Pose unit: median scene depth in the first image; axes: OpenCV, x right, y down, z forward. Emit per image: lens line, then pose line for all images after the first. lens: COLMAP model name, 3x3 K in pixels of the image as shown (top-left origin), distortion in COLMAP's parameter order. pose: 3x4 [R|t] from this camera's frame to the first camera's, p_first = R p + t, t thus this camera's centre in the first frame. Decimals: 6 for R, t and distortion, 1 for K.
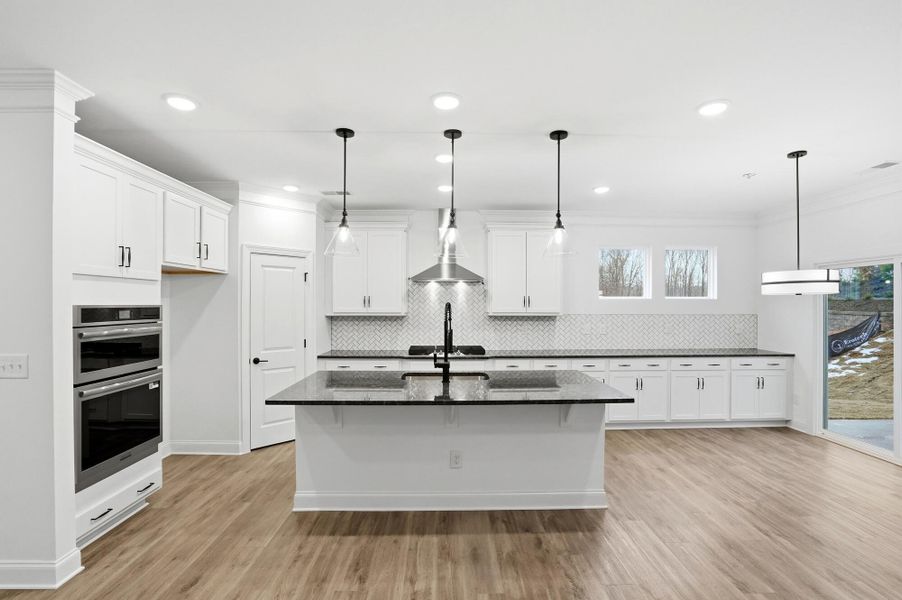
lens RADIAL K [[424.7, 0, 453.2], [0, 424.7, 304.4], [0, 0, 1]] dist [-0.057278, 0.019864]
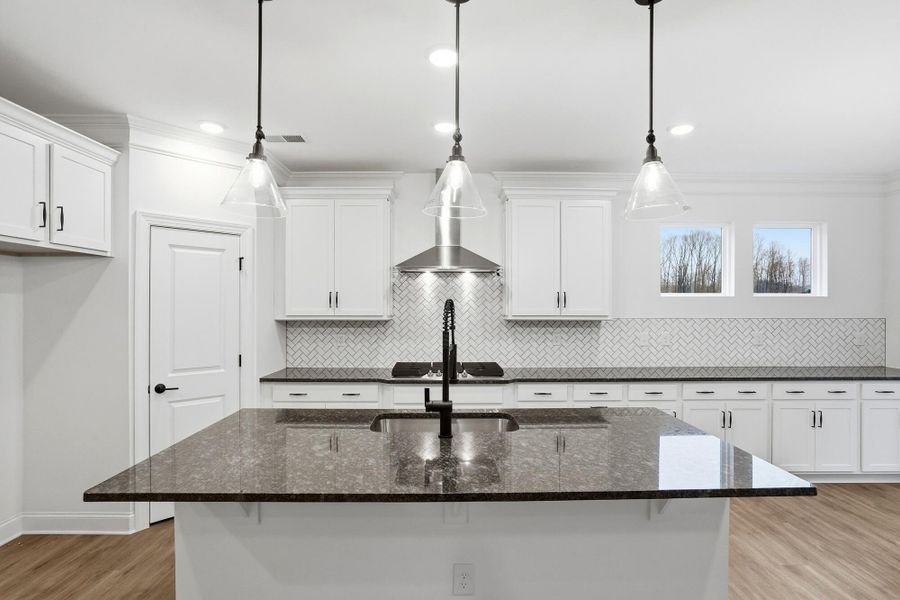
lens RADIAL K [[466.0, 0, 451.2], [0, 466.0, 305.6], [0, 0, 1]] dist [-0.048256, 0.026602]
pose [[0.999968, 0.000056, -0.008026, -0.002989], [-0.000052, 1.000000, 0.000488, 0.002840], [0.008026, -0.000488, 0.999968, 0.261583]]
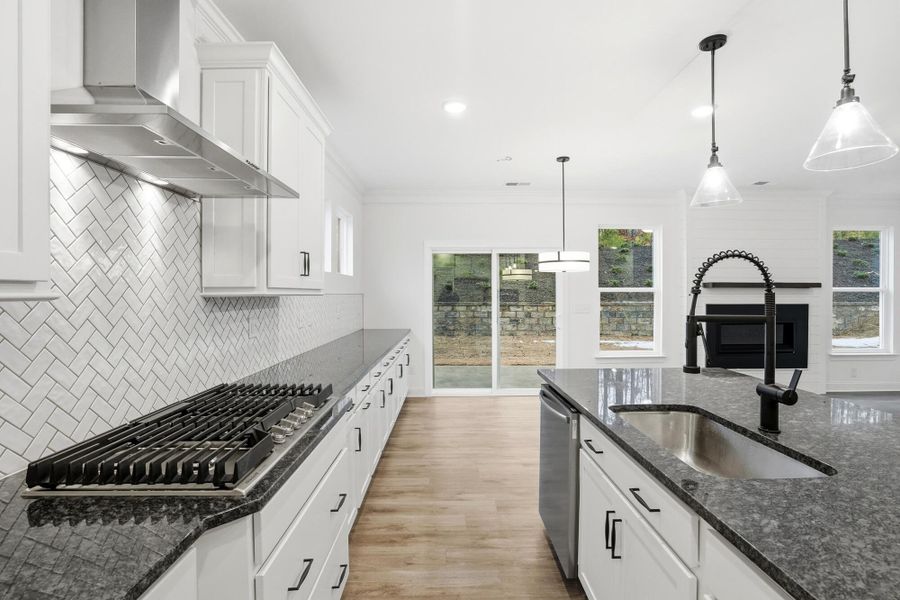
lens RADIAL K [[423.5, 0, 456.0], [0, 423.5, 295.8], [0, 0, 1]] dist [-0.056037, 0.018270]
pose [[0.002928, -0.008852, 0.999957, -0.318497], [0.004046, 0.999953, 0.008840, 0.027227], [-0.999988, 0.004020, 0.002964, 0.948743]]
